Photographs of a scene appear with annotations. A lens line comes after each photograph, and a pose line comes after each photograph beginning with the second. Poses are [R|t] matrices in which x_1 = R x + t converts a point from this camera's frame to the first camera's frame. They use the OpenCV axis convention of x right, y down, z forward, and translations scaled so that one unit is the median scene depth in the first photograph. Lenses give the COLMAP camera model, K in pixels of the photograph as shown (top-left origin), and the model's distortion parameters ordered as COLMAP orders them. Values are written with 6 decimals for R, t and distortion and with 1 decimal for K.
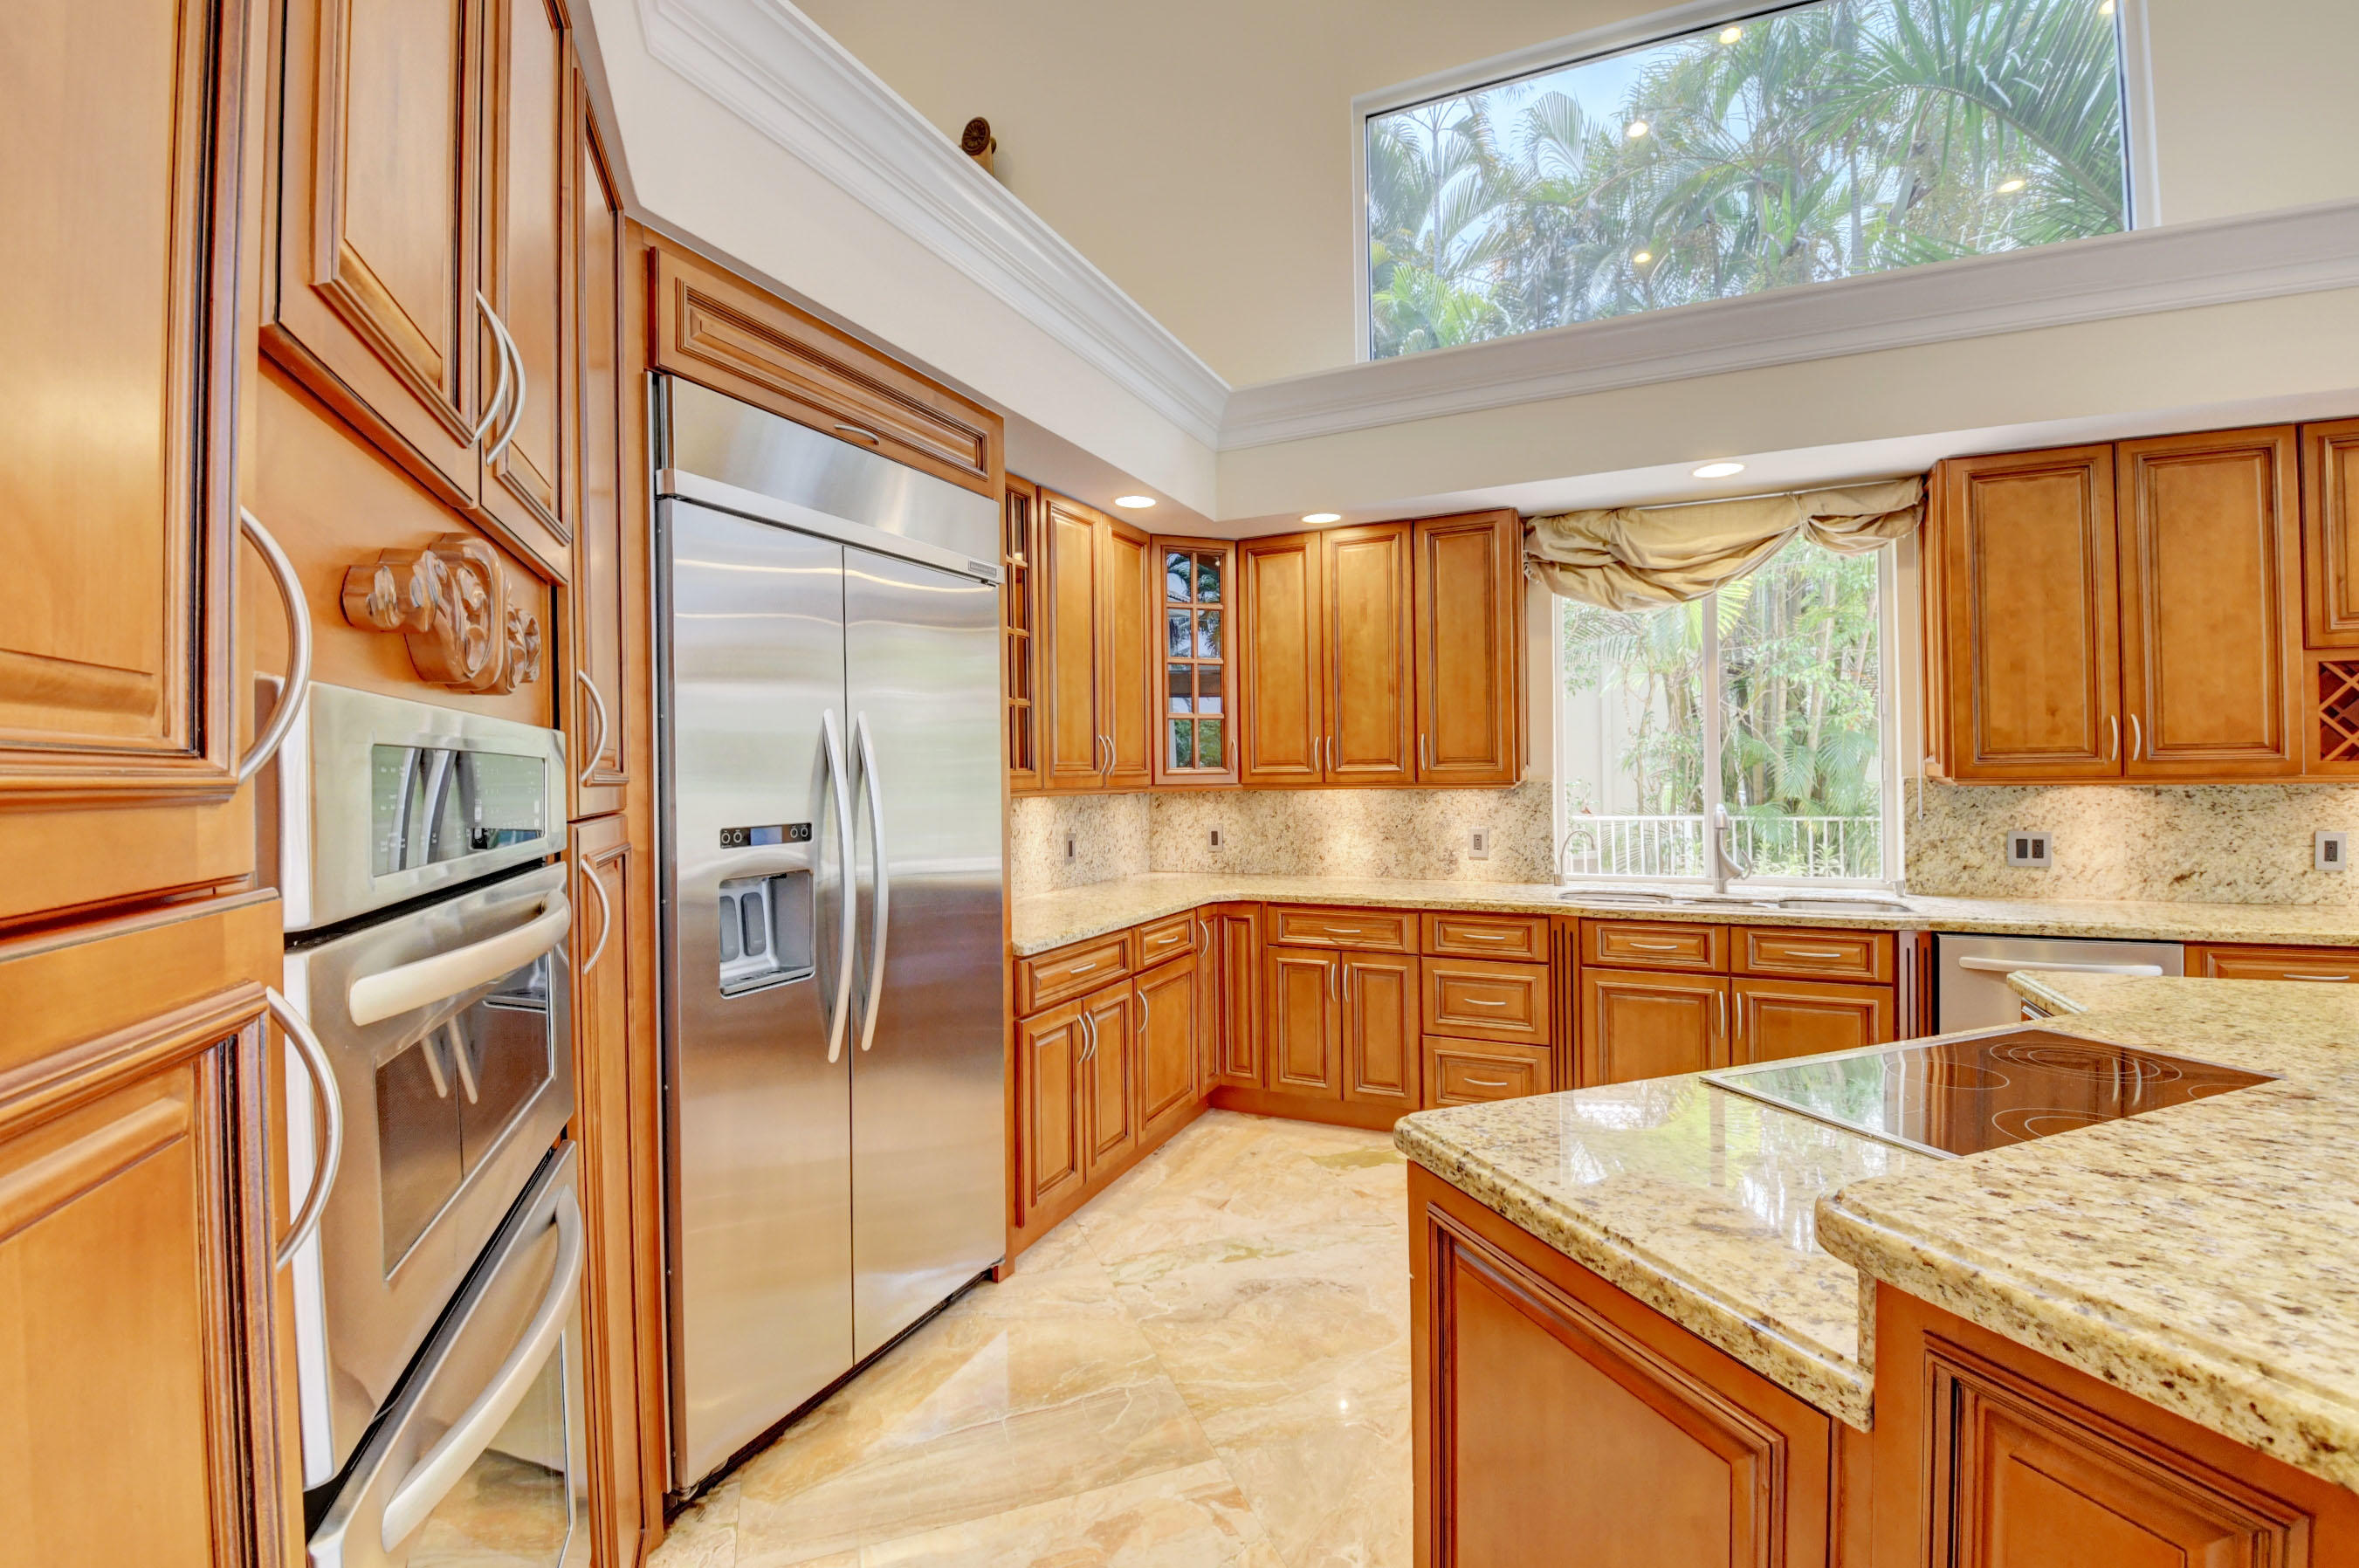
lens RADIAL K [[1041.3, 0, 1187.9], [0, 1041.3, 766.9], [0, 0, 1]] dist [0.006858, -0.016863]
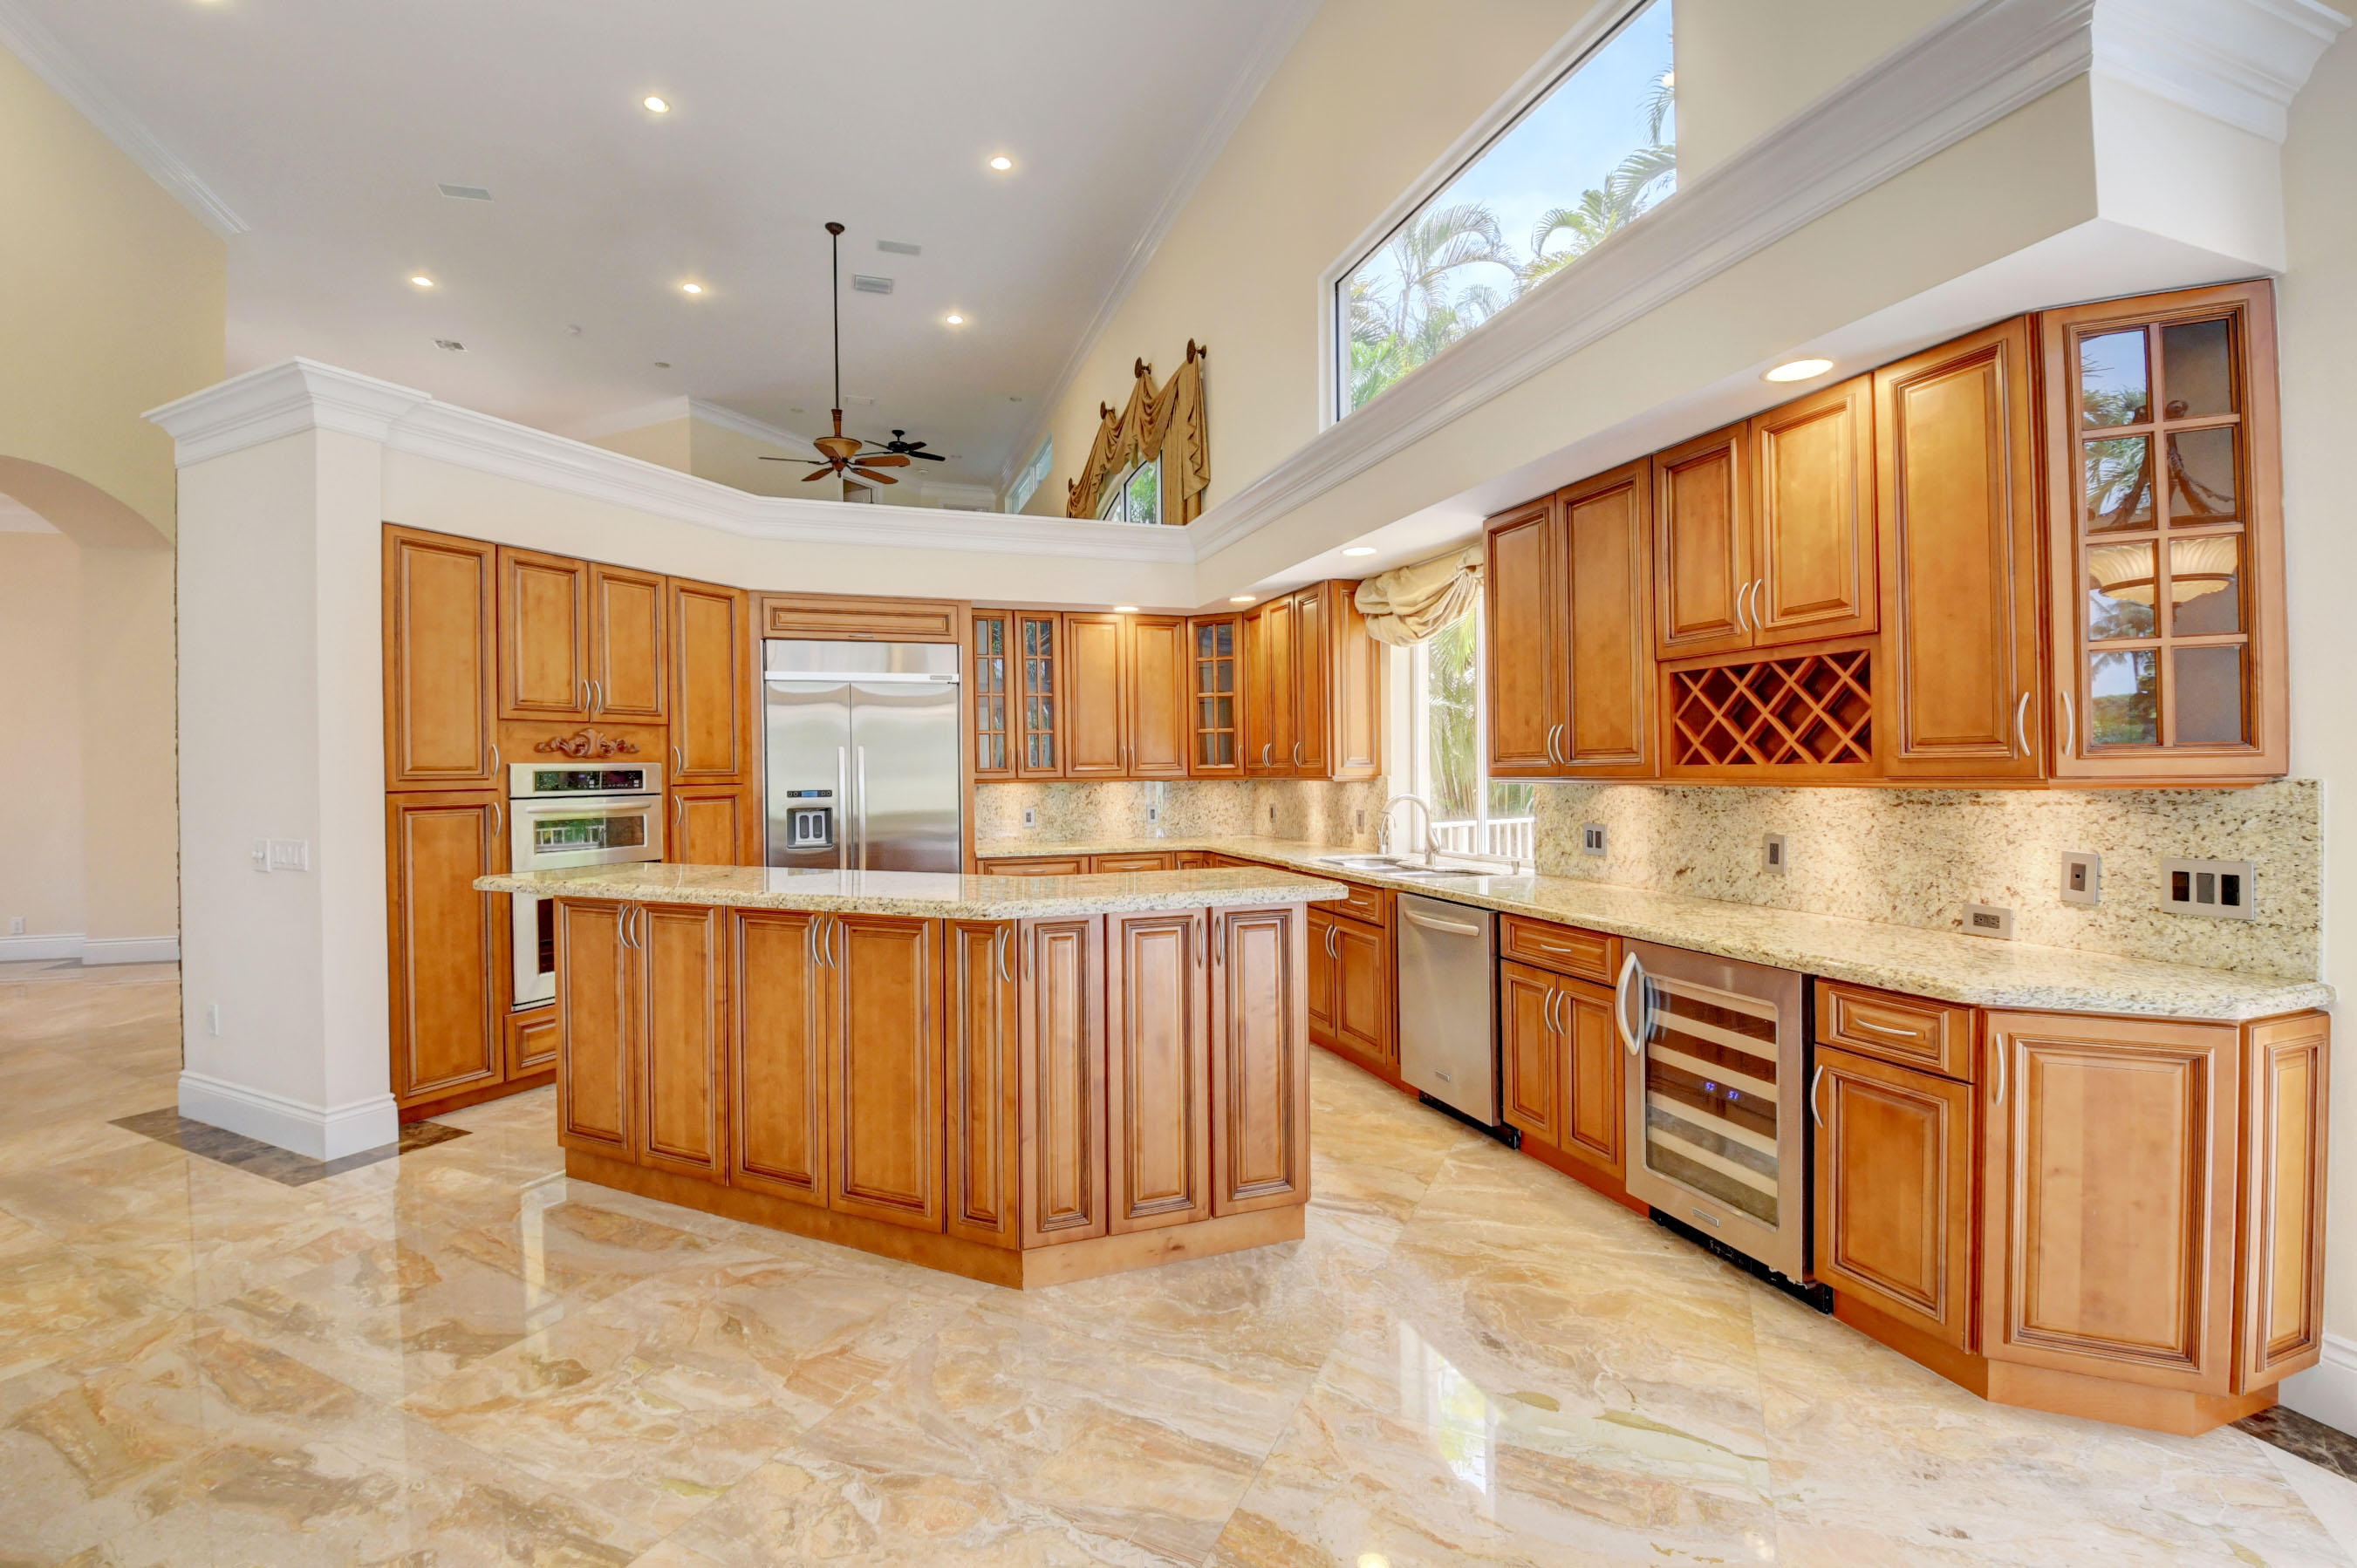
lens RADIAL K [[1040.2, 0, 1186.9], [0, 1040.2, 766.9], [0, 0, 1]] dist [0.006858, -0.016863]
pose [[0.696392, 0.003309, -0.717654, 1.383807], [0.007995, 0.999892, 0.012369, -0.019476], [0.717617, -0.014351, 0.696290, -0.121083]]
